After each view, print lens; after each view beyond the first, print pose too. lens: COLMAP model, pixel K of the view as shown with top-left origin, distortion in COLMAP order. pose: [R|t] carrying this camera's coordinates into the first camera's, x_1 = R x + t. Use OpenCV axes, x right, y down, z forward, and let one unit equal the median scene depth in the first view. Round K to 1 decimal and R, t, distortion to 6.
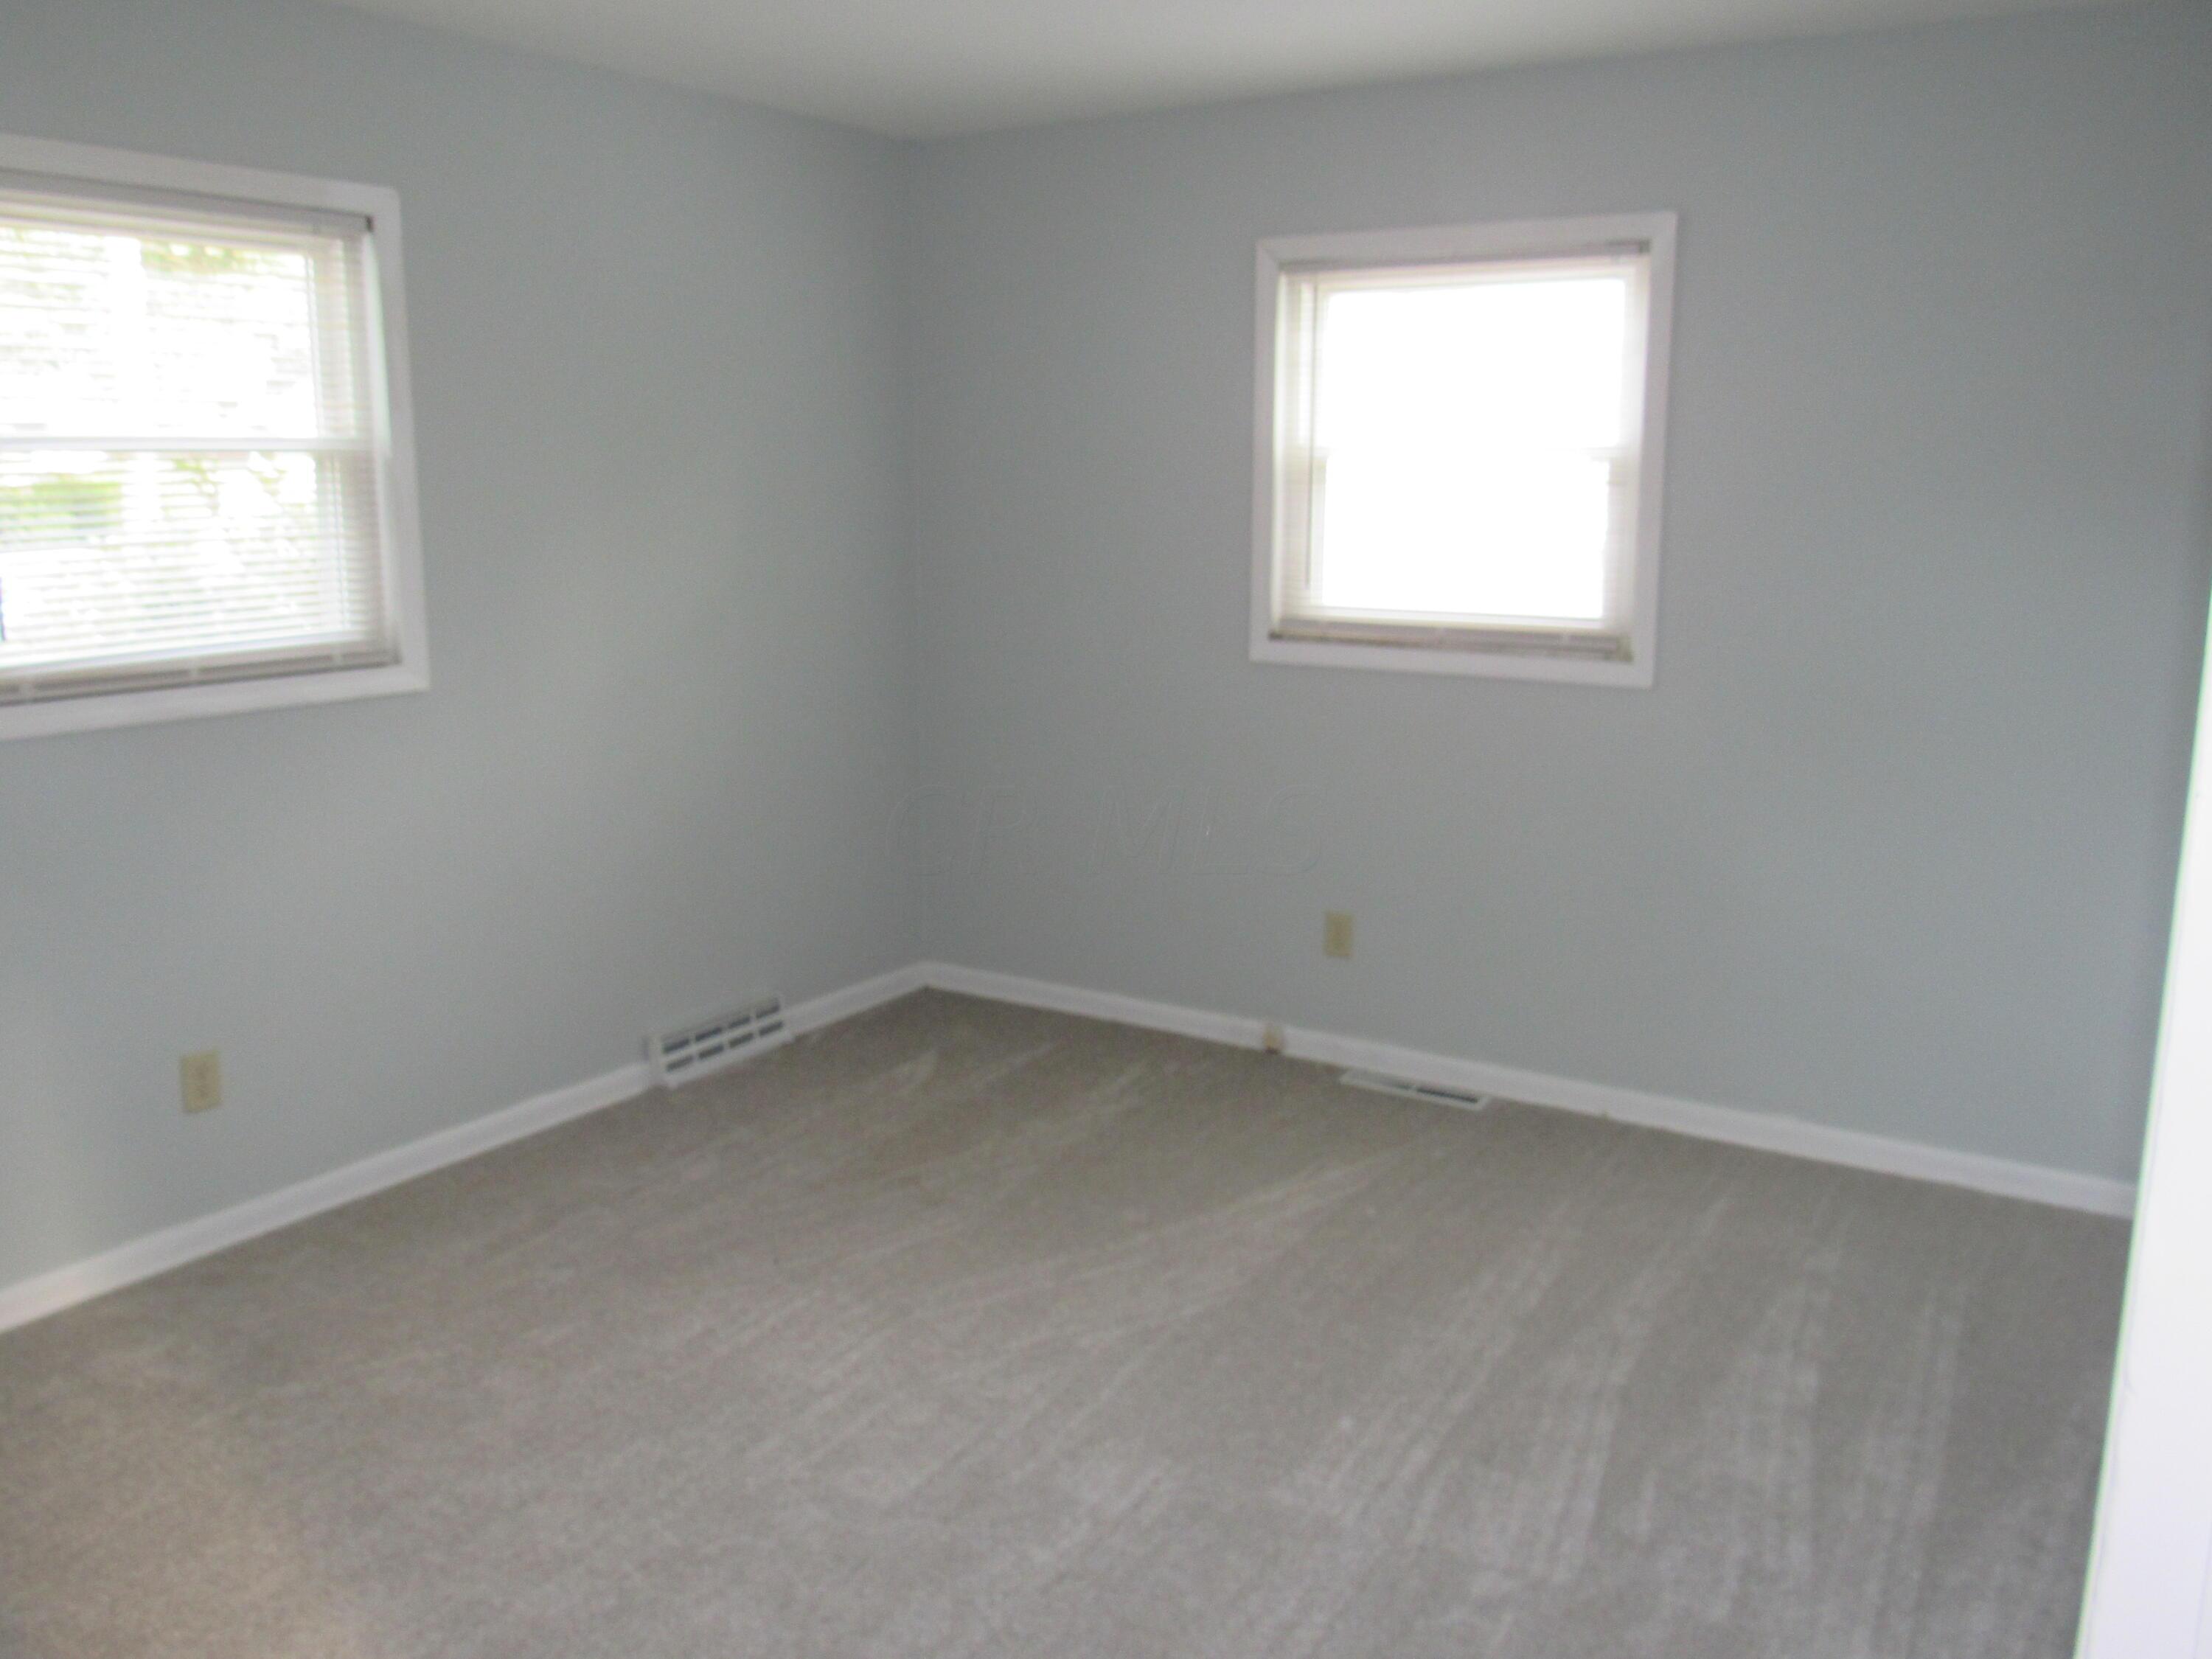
lens RADIAL K [[1829.4, 0, 1110.3], [0, 1829.4, 827.5], [0, 0, 1]] dist [0.033883, -0.008751]
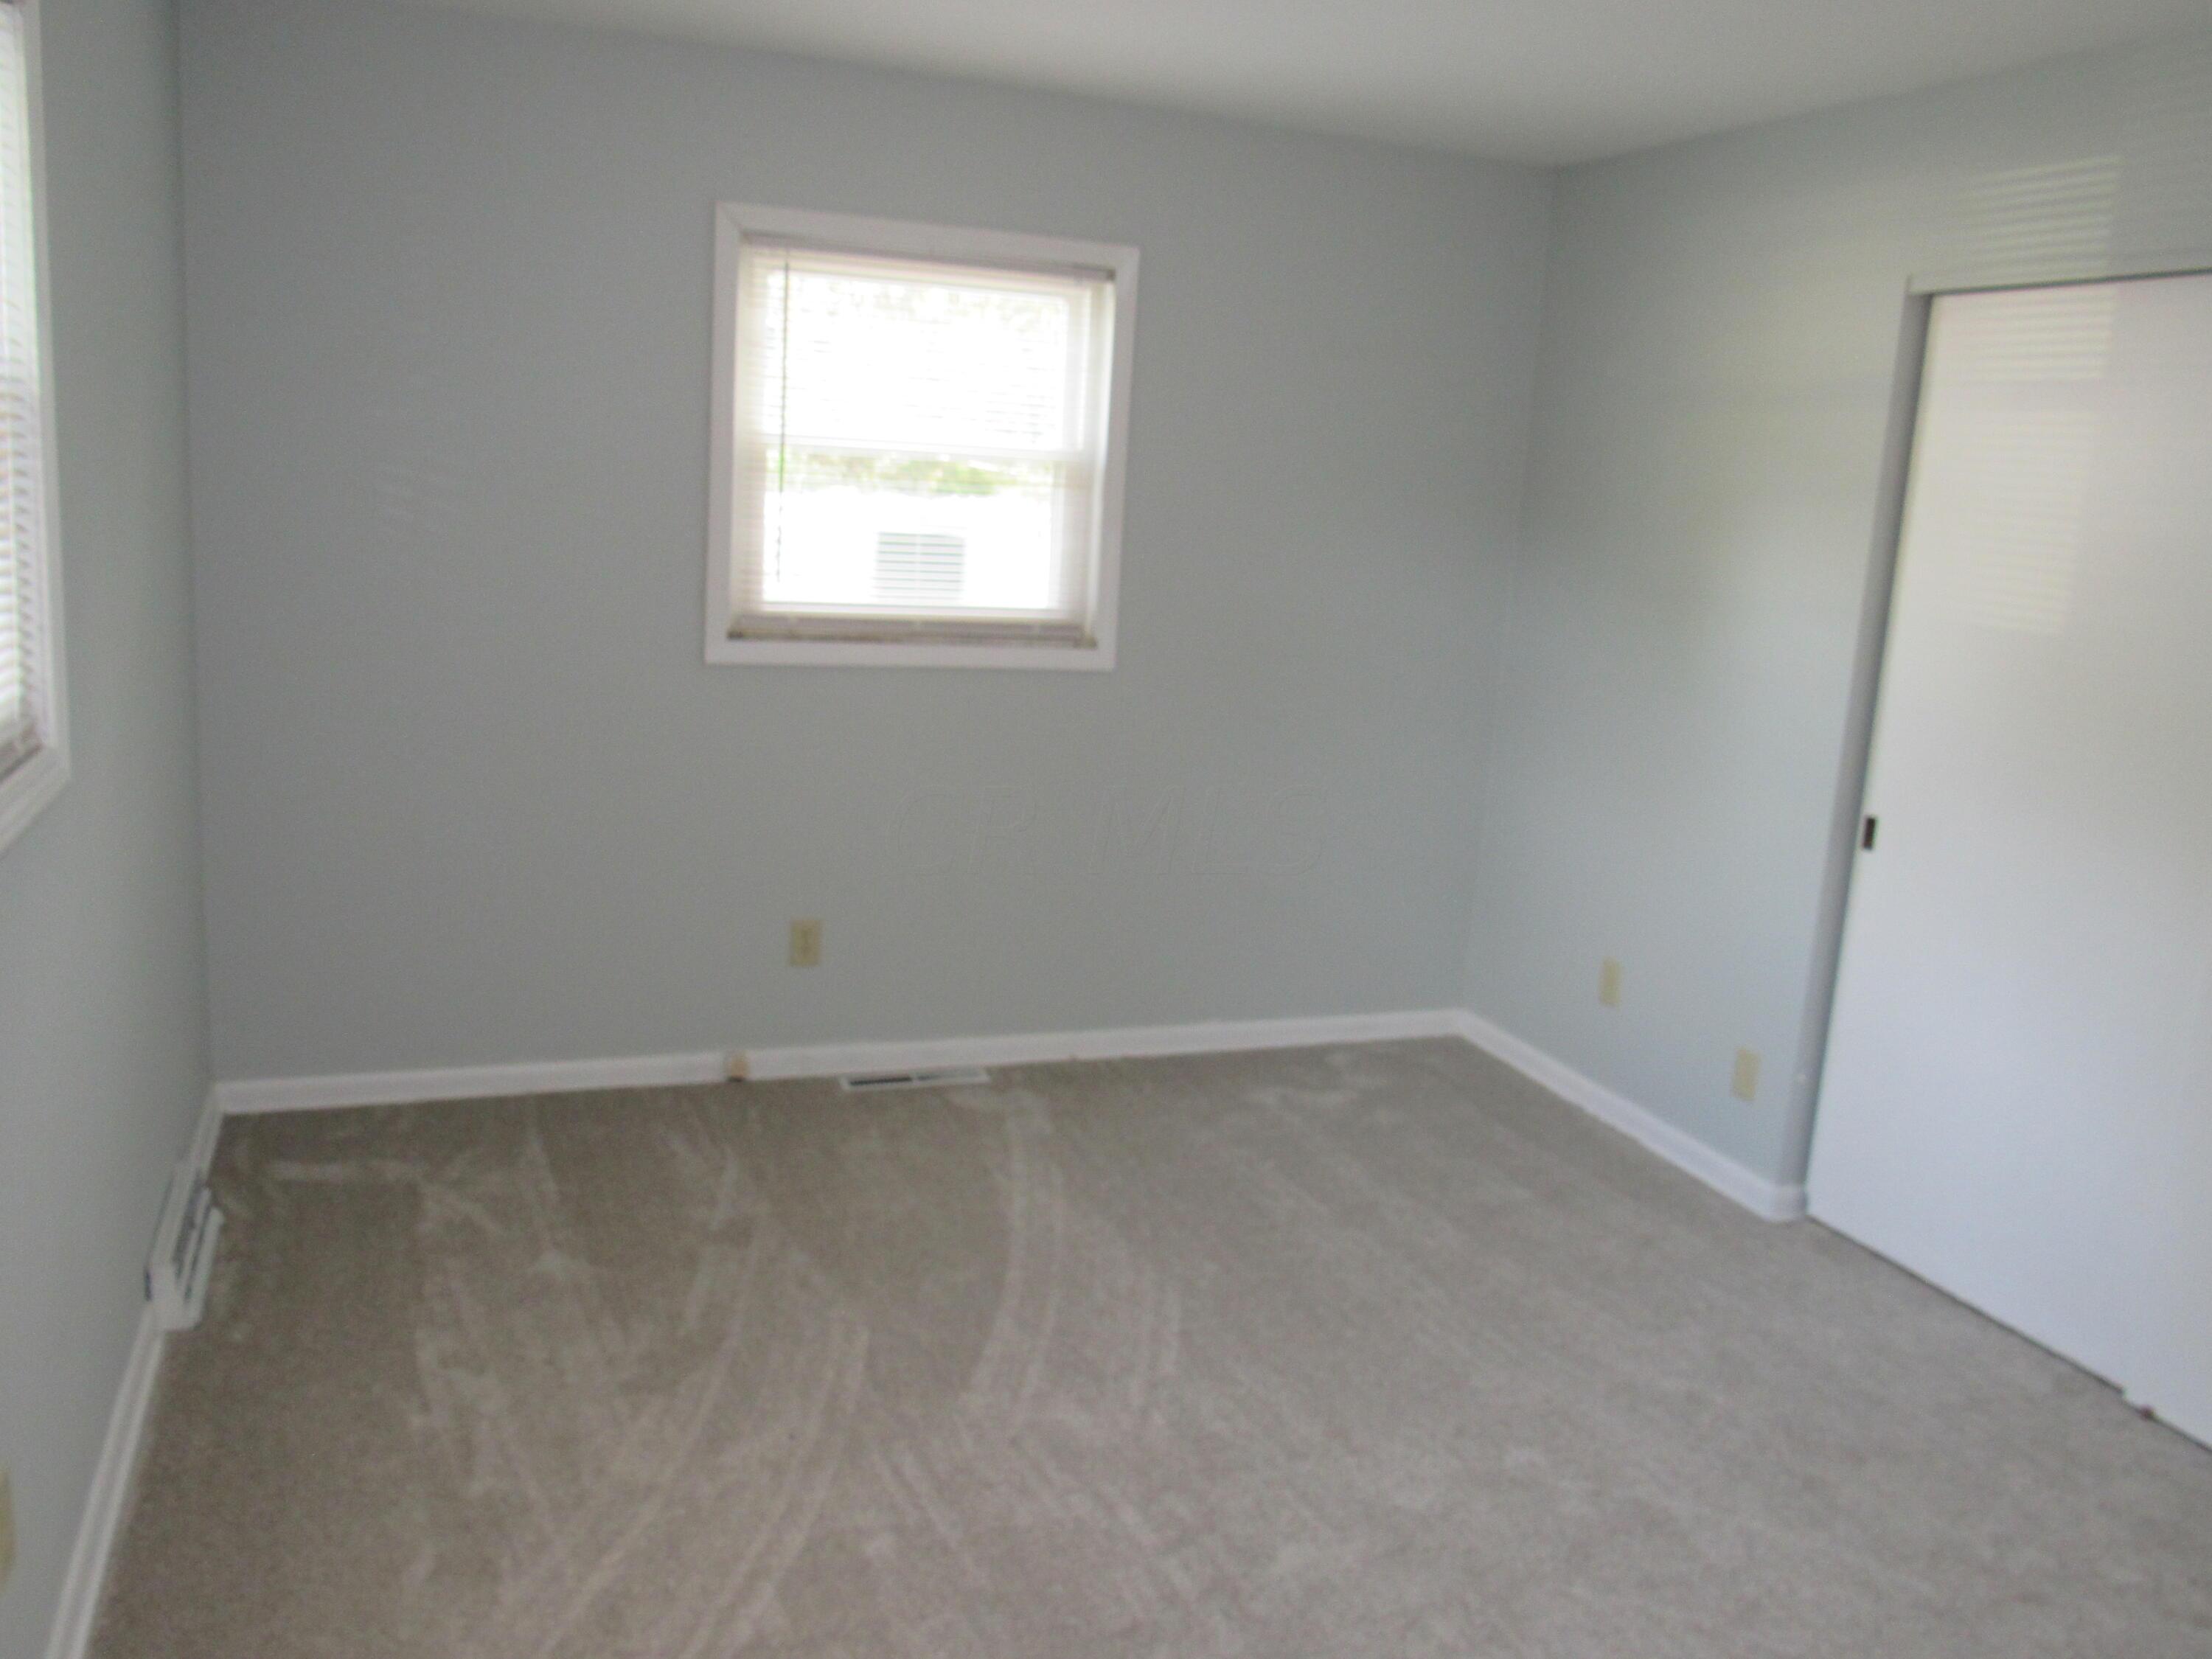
lens RADIAL K [[1829.4, 0, 1113.1], [0, 1829.4, 823.2], [0, 0, 1]] dist [0.033883, -0.008751]
pose [[0.603808, -0.121449, 0.787824, -0.559468], [0.101191, 0.992008, 0.075370, -0.063163], [-0.790681, 0.034212, 0.611271, 0.298231]]
